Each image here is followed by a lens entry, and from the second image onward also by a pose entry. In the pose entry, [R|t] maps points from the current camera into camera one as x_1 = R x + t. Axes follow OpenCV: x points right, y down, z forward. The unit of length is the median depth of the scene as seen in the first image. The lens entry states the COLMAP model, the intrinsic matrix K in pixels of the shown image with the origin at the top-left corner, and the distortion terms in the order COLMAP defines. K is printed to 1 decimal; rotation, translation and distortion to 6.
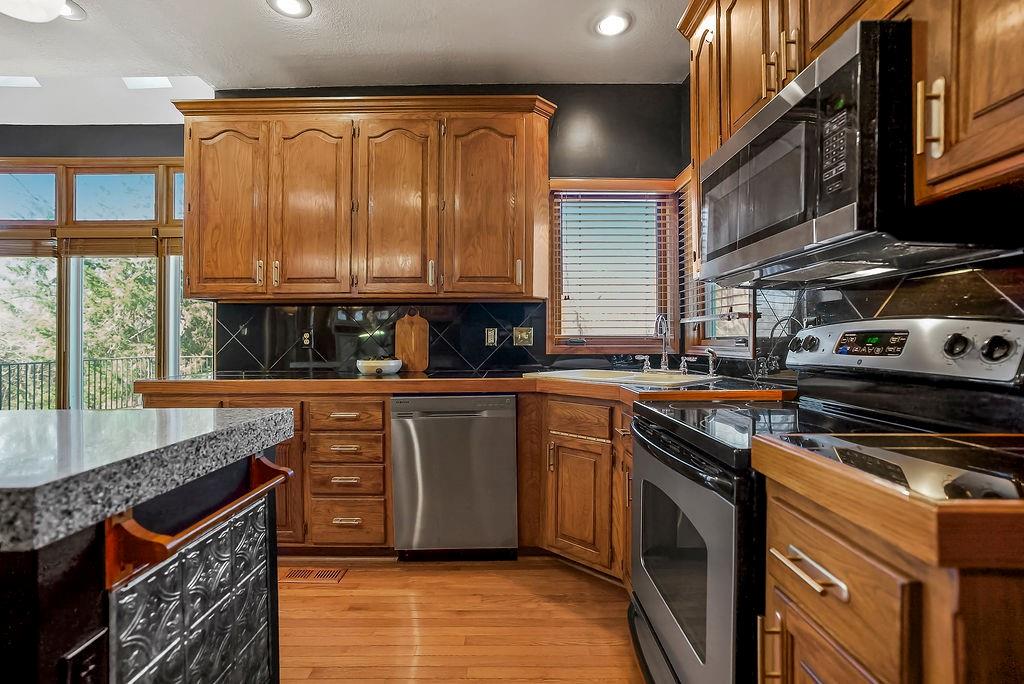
lens RADIAL K [[479.0, 0, 514.6], [0, 479.0, 336.3], [0, 0, 1]] dist [-0.030602, 0.012626]
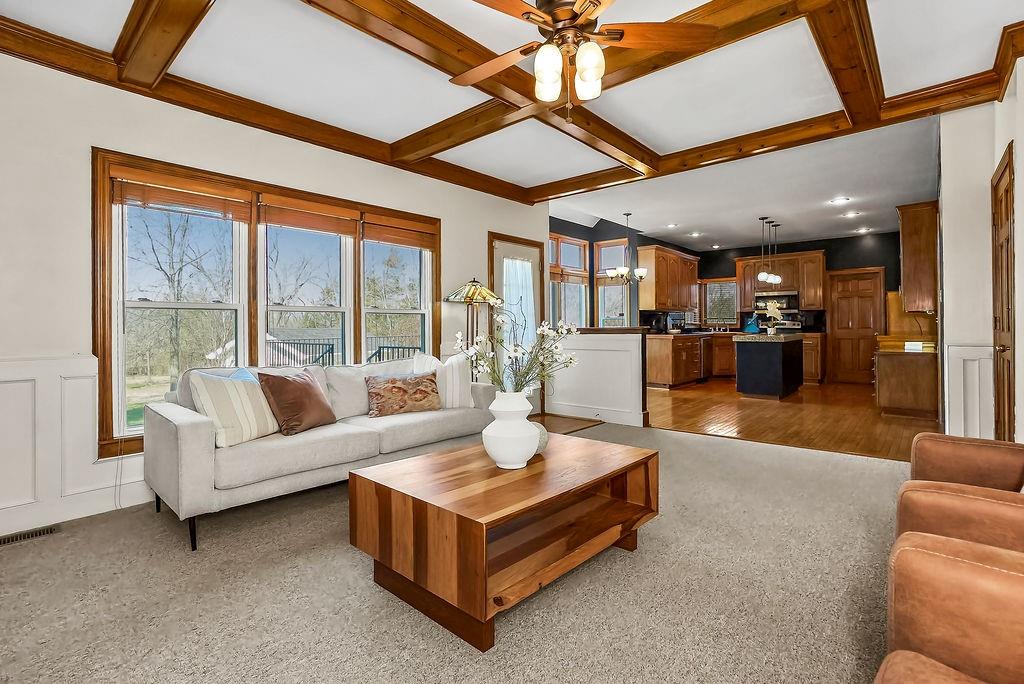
lens RADIAL K [[479.0, 0, 515.8], [0, 479.0, 318.4], [0, 0, 1]] dist [-0.030602, 0.012626]
pose [[0.659373, 0.014622, 0.751673, -4.035888], [-0.008026, 0.999891, -0.012411, 0.026905], [-0.751773, 0.002151, 0.659419, -0.408975]]
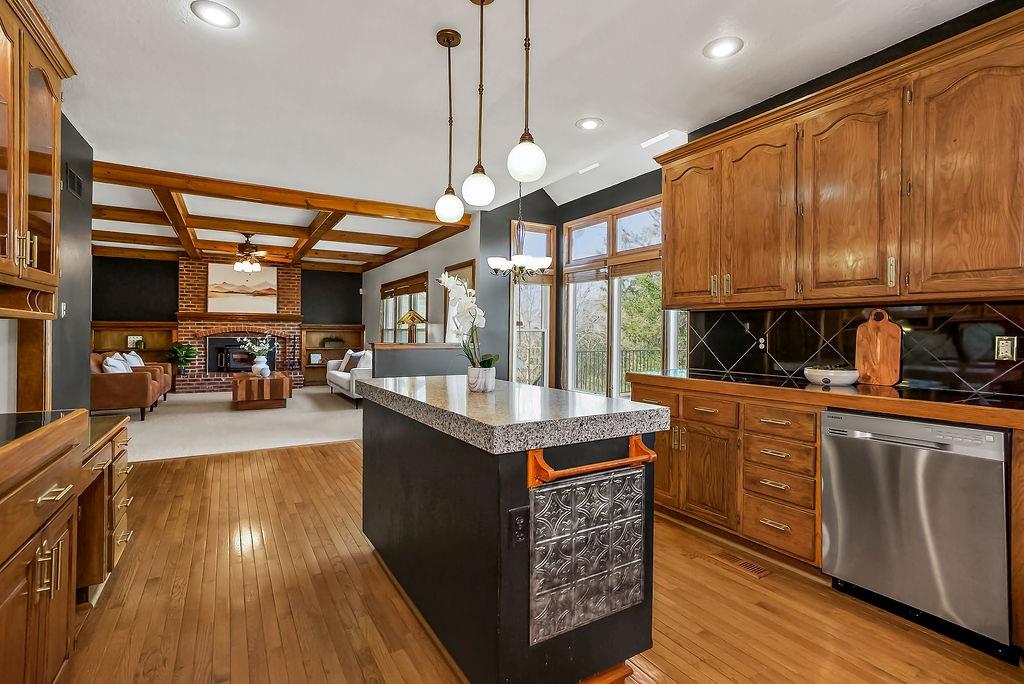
lens RADIAL K [[479.0, 0, 501.6], [0, 479.0, 331.1], [0, 0, 1]] dist [-0.030602, 0.012626]
pose [[0.504302, 0.006160, -0.863506, 0.215240], [-0.002474, 0.999981, 0.005688, -0.032012], [0.863524, -0.000732, 0.504307, -0.023303]]
